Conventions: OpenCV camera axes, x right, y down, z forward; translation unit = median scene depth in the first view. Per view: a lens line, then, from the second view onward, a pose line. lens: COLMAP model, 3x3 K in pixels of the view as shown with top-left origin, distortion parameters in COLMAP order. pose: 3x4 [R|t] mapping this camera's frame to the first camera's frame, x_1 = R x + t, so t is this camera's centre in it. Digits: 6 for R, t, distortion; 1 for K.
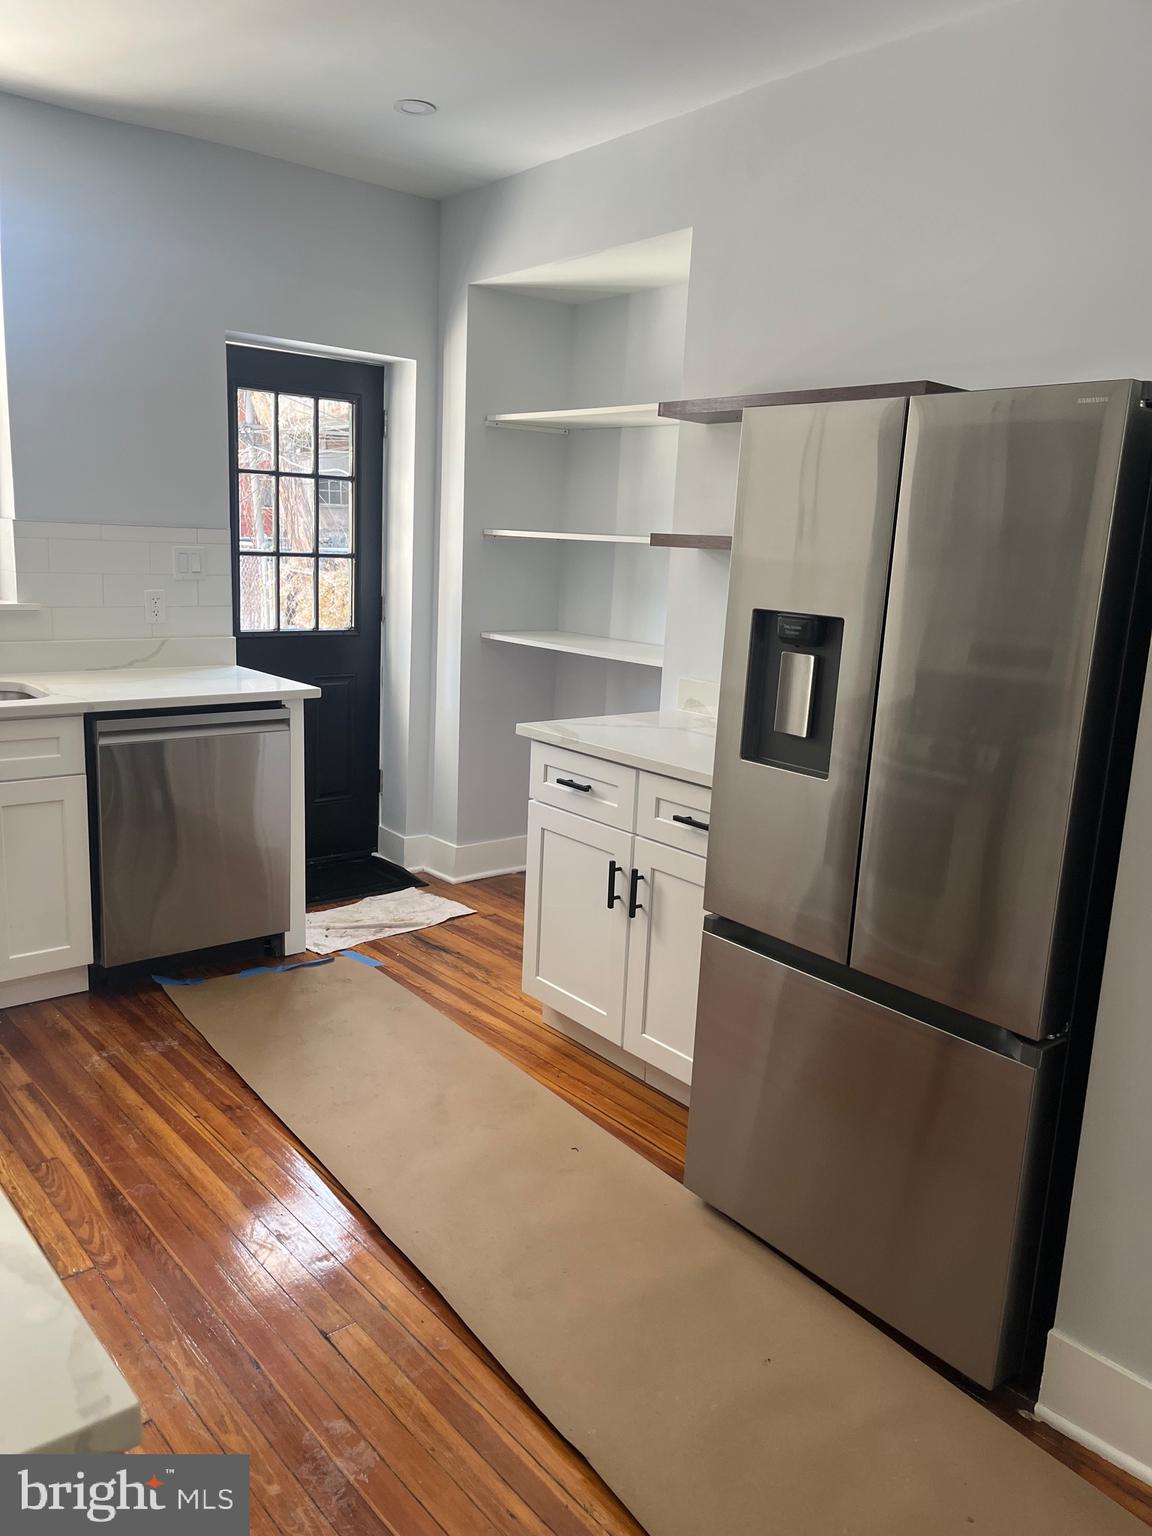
lens RADIAL K [[1167.9, 0, 571.1], [0, 1167.9, 776.7], [0, 0, 1]] dist [0.050006, -0.058553]
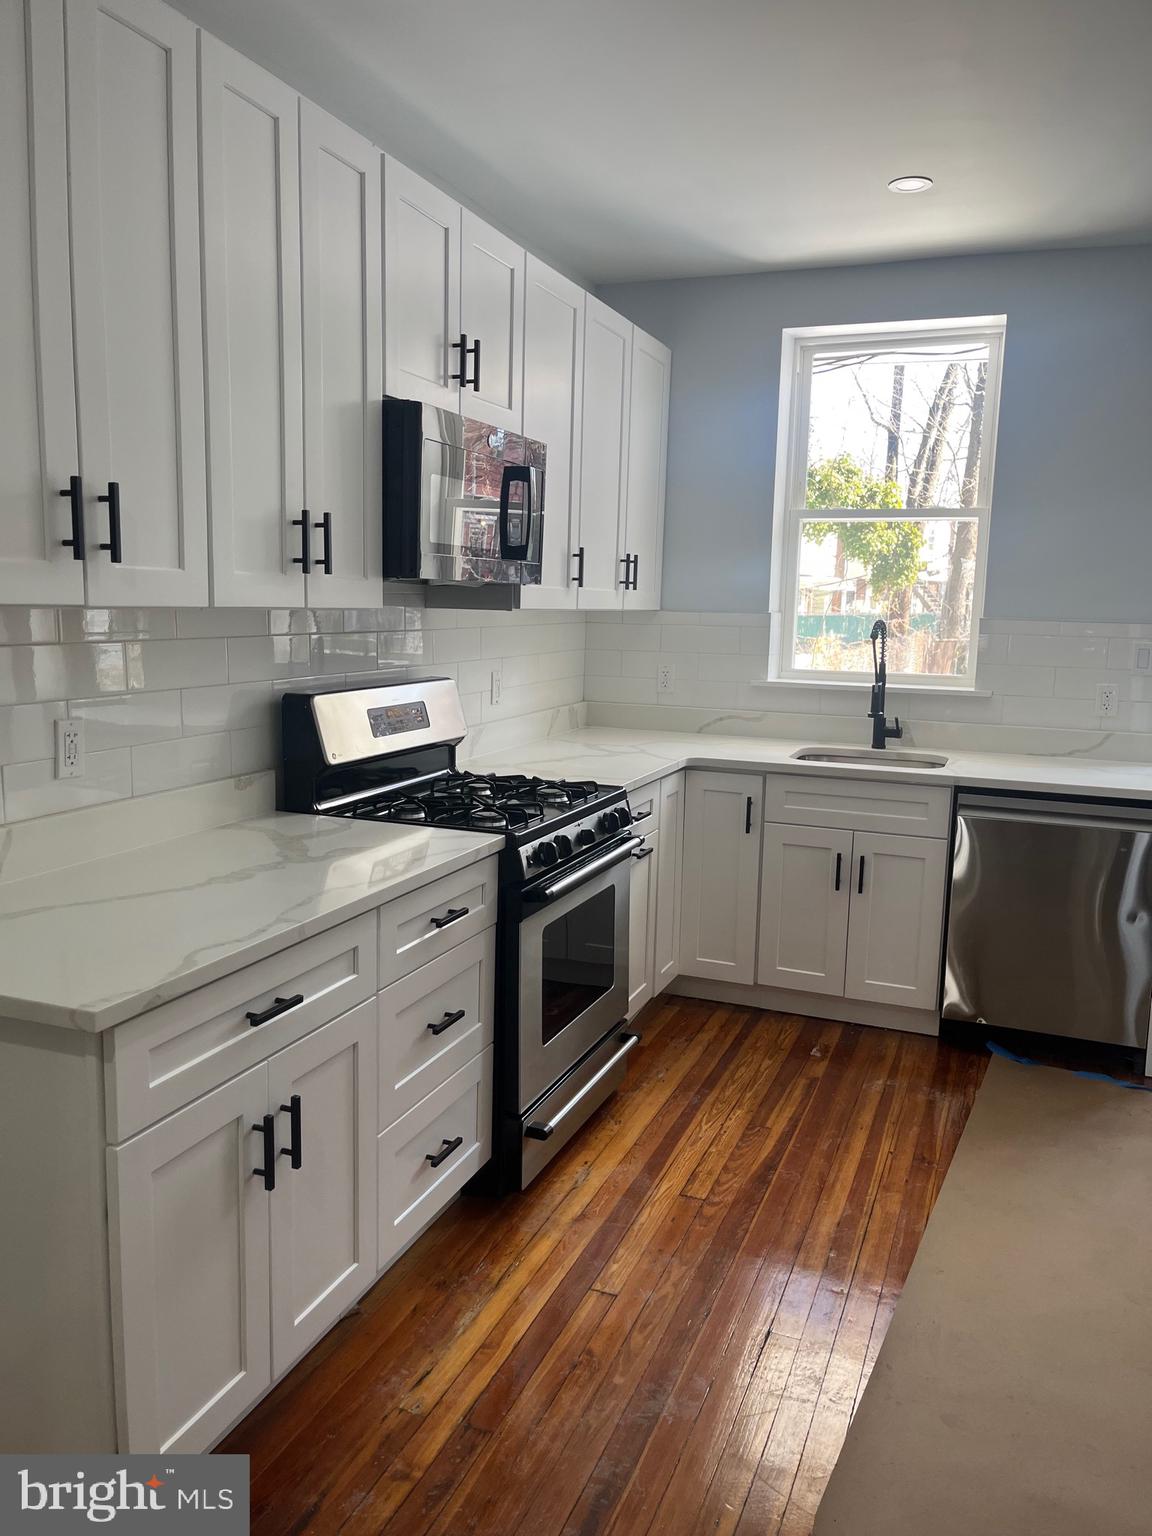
lens RADIAL K [[1167.9, 0, 571.1], [0, 1167.9, 776.7], [0, 0, 1]] dist [0.050006, -0.058553]
pose [[0.469773, 0.104218, -0.876614, 0.394052], [-0.183683, 0.982813, 0.018409, -0.016007], [0.863466, 0.152371, 0.480843, 0.142842]]
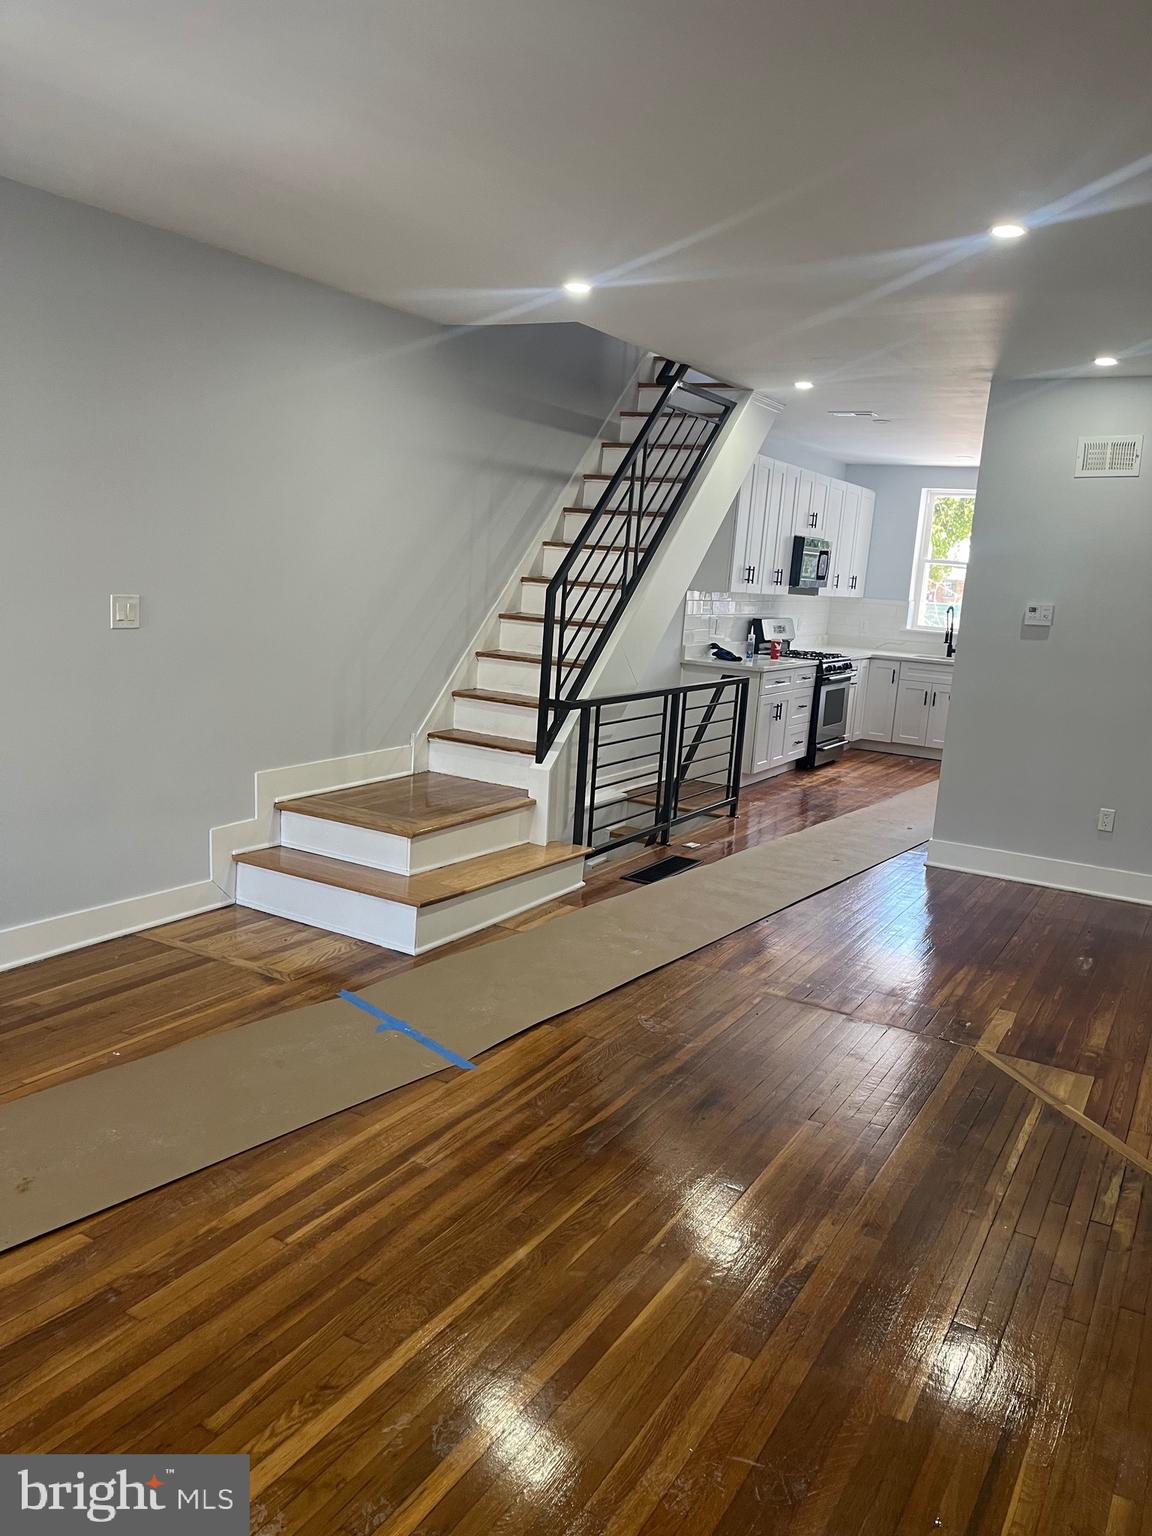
lens RADIAL K [[1167.9, 0, 571.1], [0, 1167.9, 776.7], [0, 0, 1]] dist [0.050006, -0.058553]
pose [[0.341023, 0.148863, -0.928194, 2.123720], [-0.243770, 0.967610, 0.065622, 0.276731], [0.907898, 0.203887, 0.366266, -1.019132]]
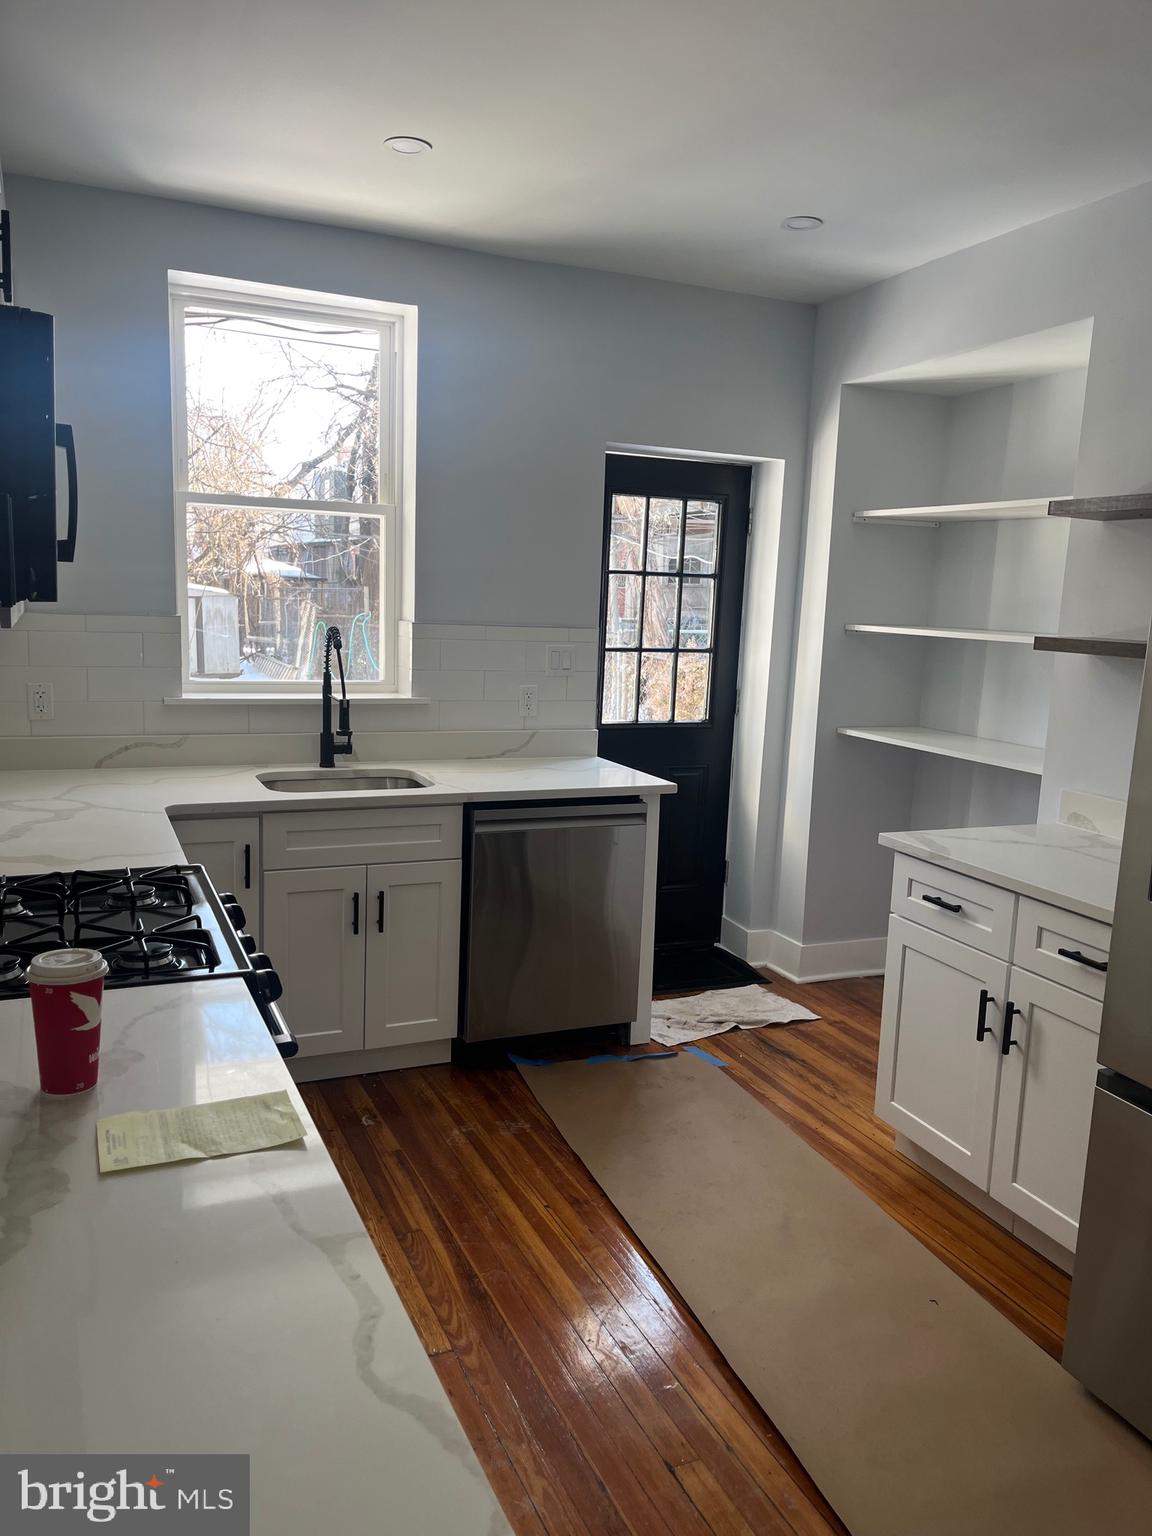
lens RADIAL K [[1167.9, 0, 571.1], [0, 1167.9, 776.7], [0, 0, 1]] dist [0.050006, -0.058553]
pose [[0.959546, 0.036299, -0.279203, -0.021952], [-0.053268, 0.997150, -0.053427, -0.025986], [0.276467, 0.066138, 0.958745, 0.000327]]
